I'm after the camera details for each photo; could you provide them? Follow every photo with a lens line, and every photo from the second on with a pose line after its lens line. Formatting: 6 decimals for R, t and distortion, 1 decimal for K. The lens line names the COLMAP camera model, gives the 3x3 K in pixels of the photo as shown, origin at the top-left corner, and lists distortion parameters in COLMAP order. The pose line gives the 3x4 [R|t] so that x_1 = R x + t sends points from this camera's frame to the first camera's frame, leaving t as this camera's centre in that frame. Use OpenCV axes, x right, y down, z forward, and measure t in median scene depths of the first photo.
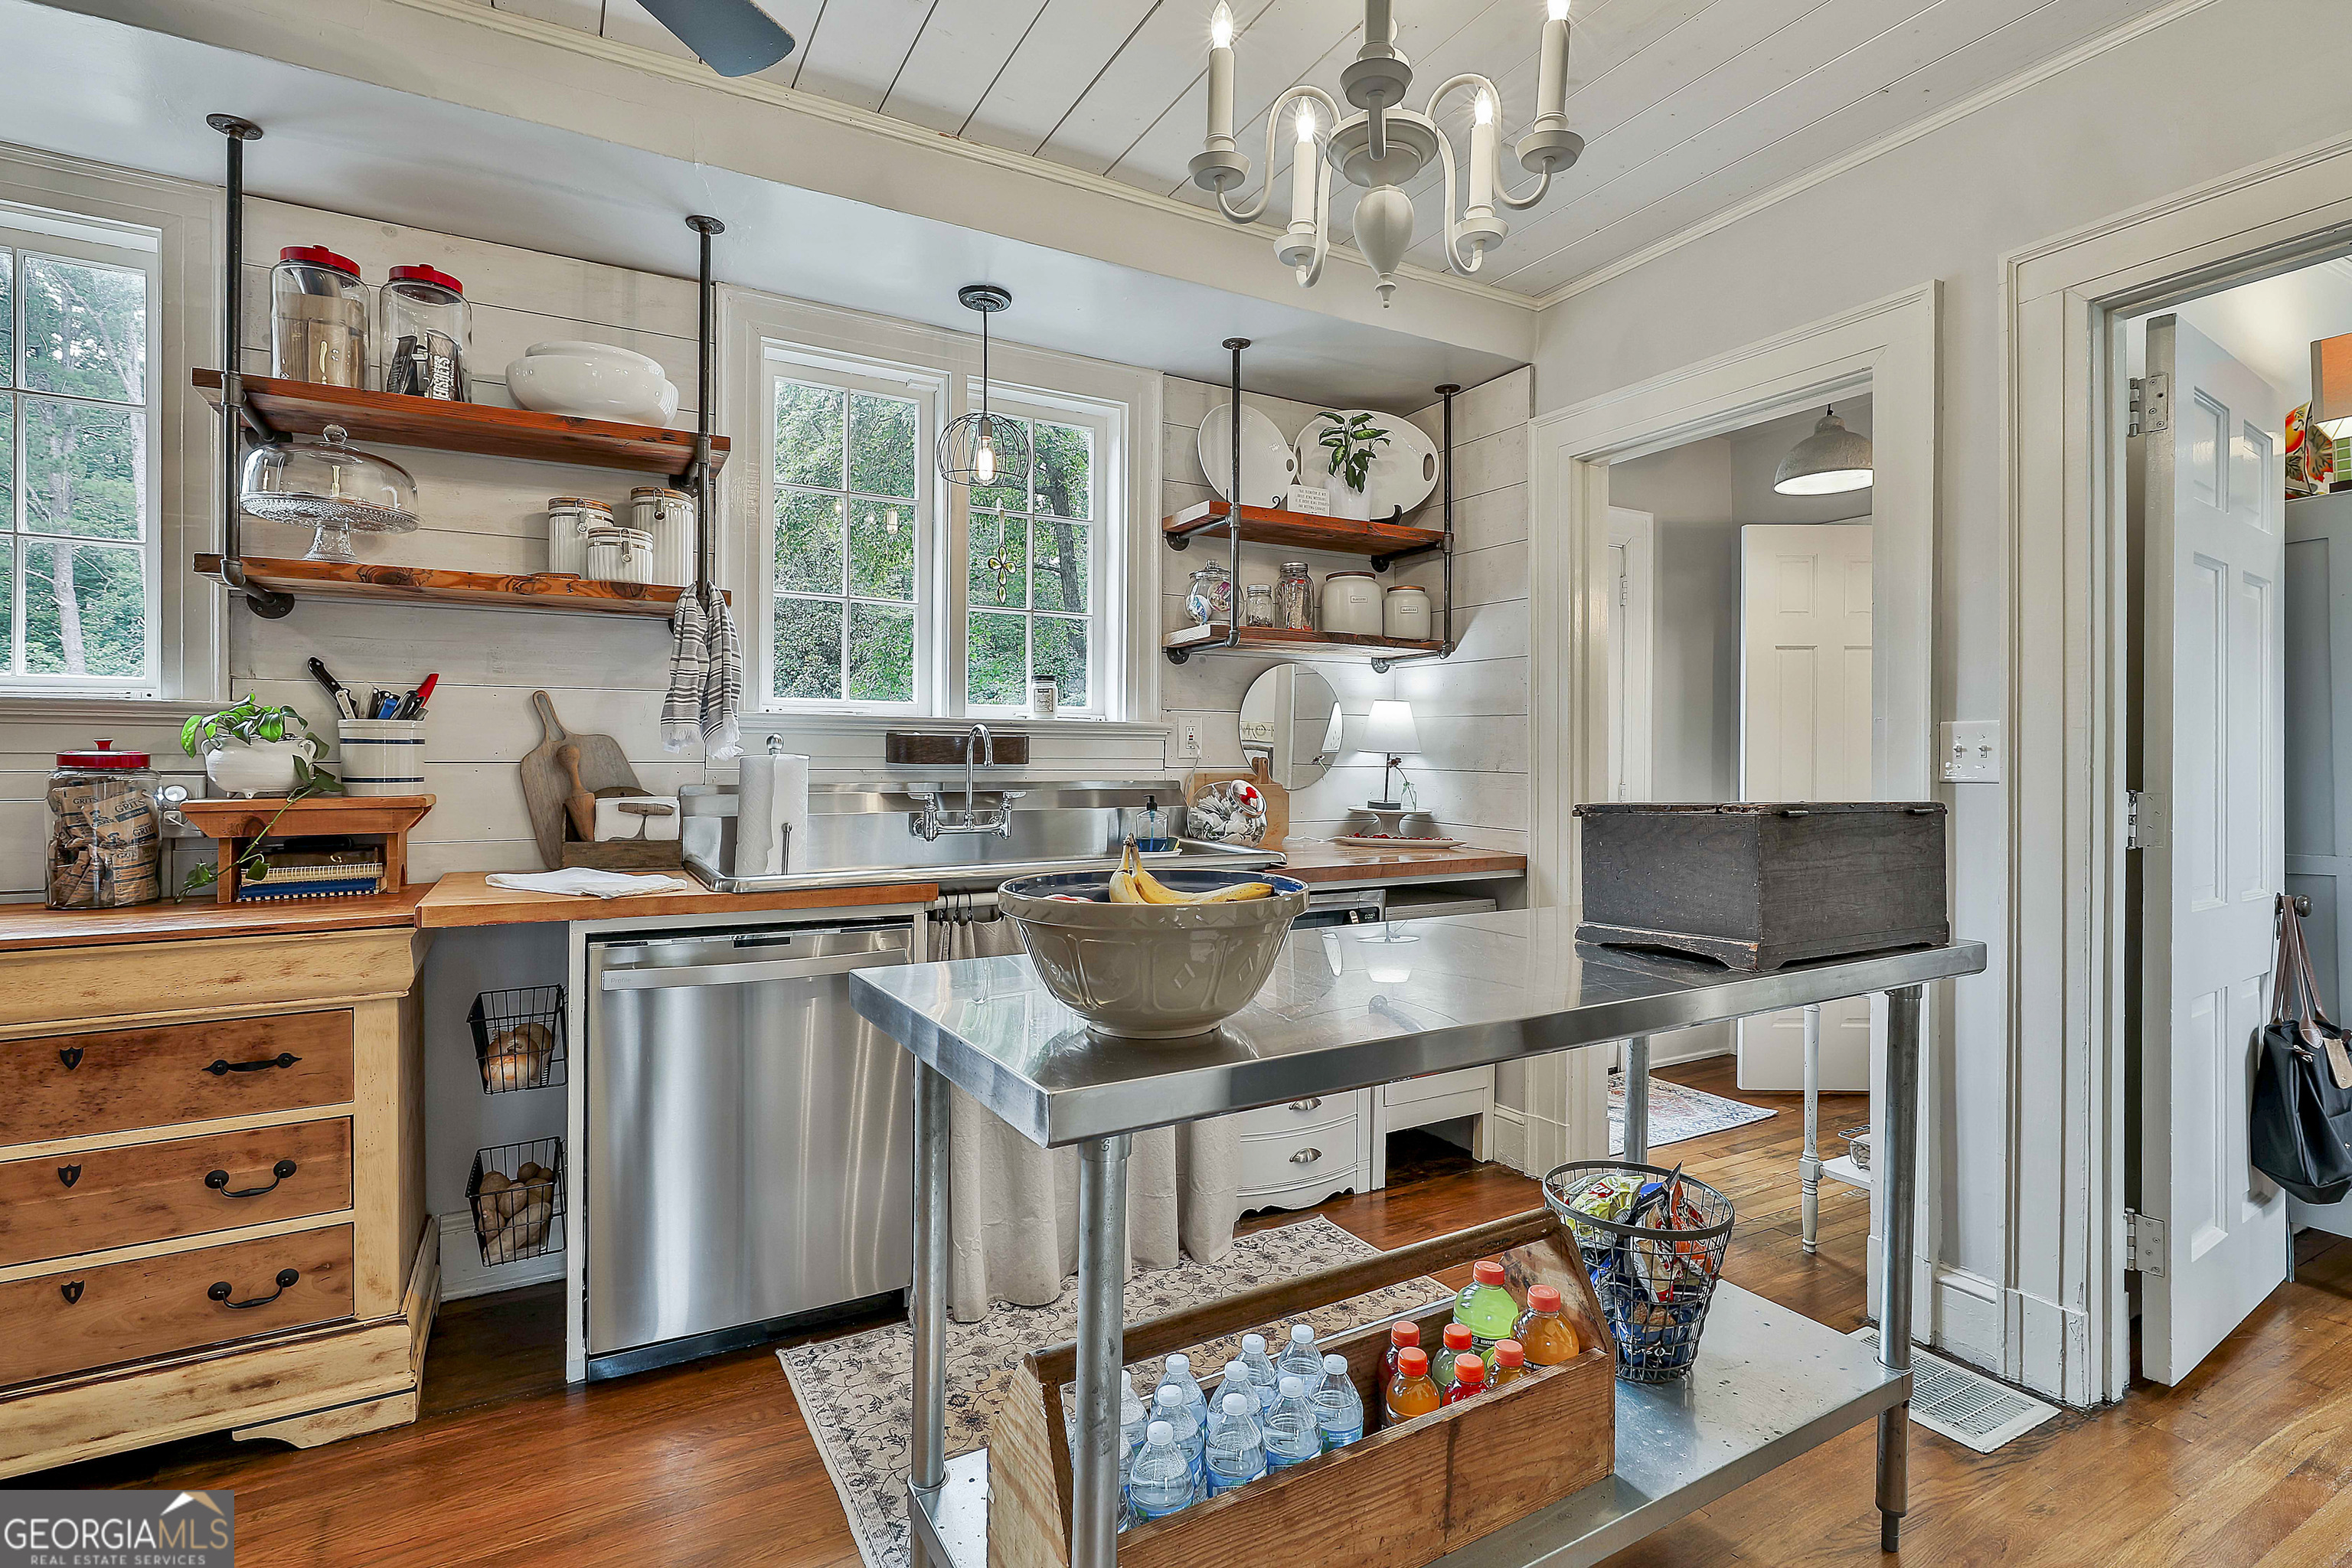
lens RADIAL K [[1136.0, 0, 1177.6], [0, 1136.0, 764.5], [0, 0, 1]] dist [-0.004307, 0.003572]
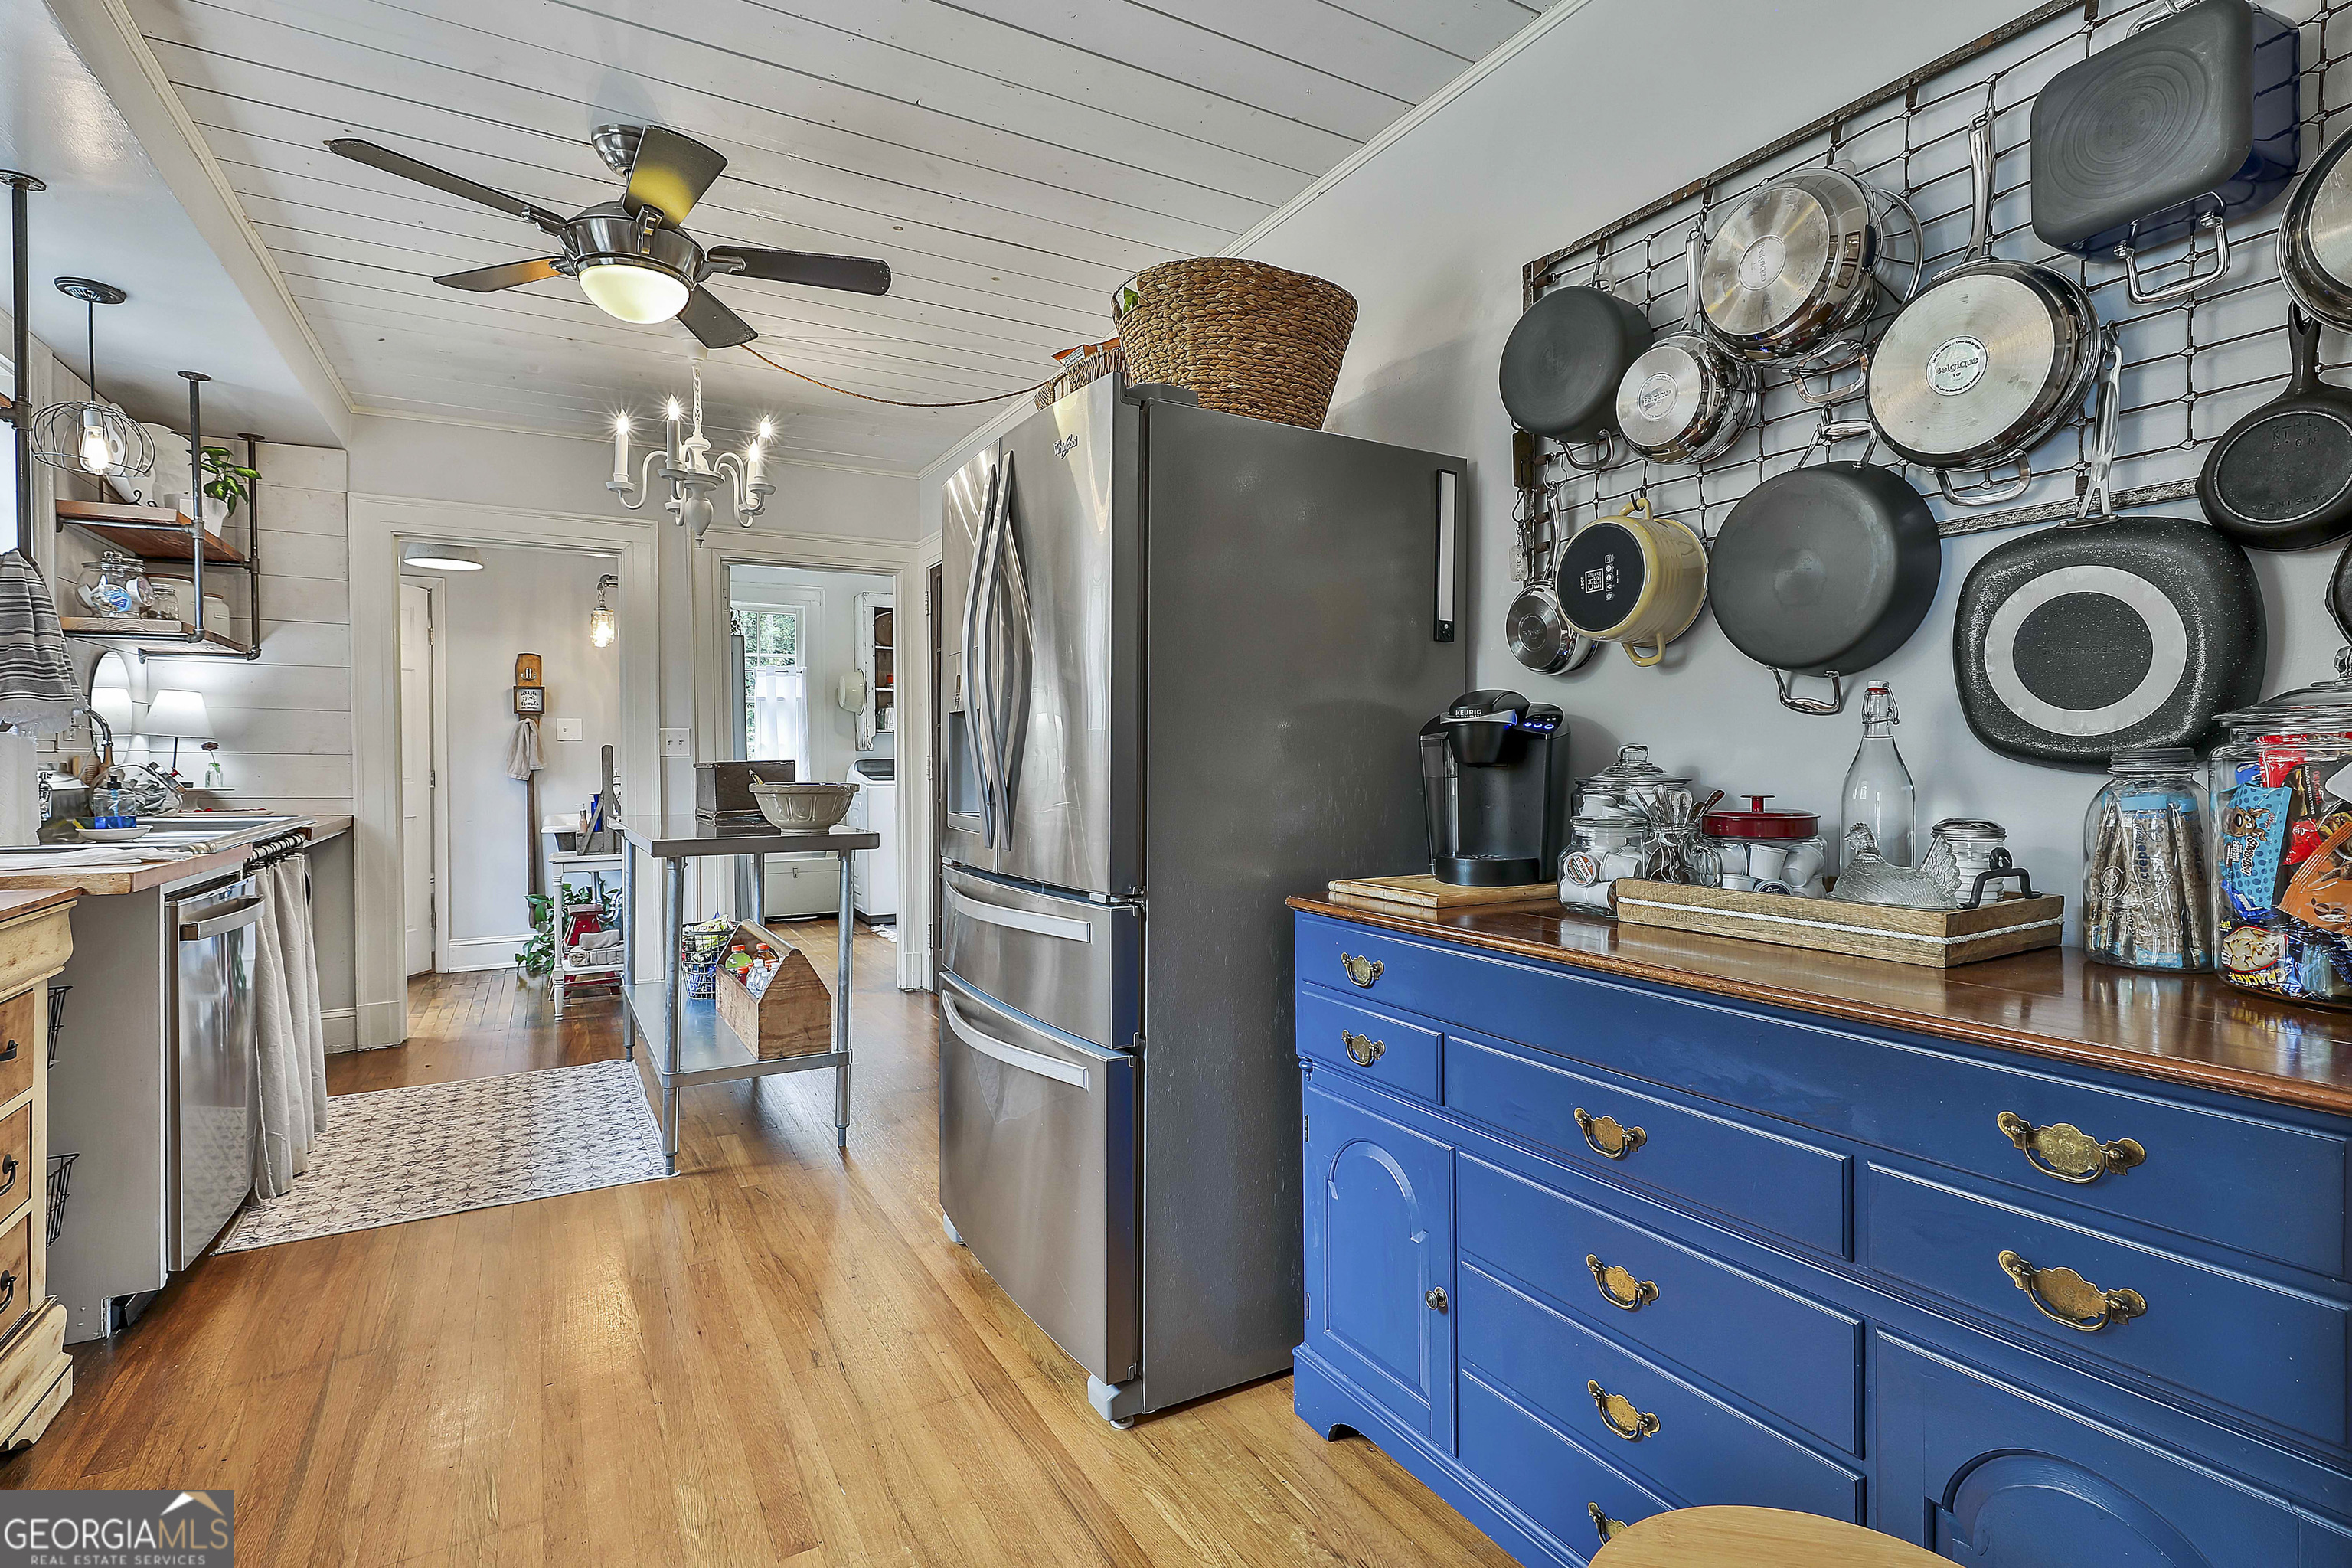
lens RADIAL K [[1136.0, 0, 1176.8], [0, 1136.0, 775.7], [0, 0, 1]] dist [-0.004307, 0.003572]
pose [[0.008421, -0.014420, 0.999861, -0.960532], [0.003085, 0.999892, 0.014395, 0.014814], [-0.999960, 0.002964, 0.008464, 0.011222]]
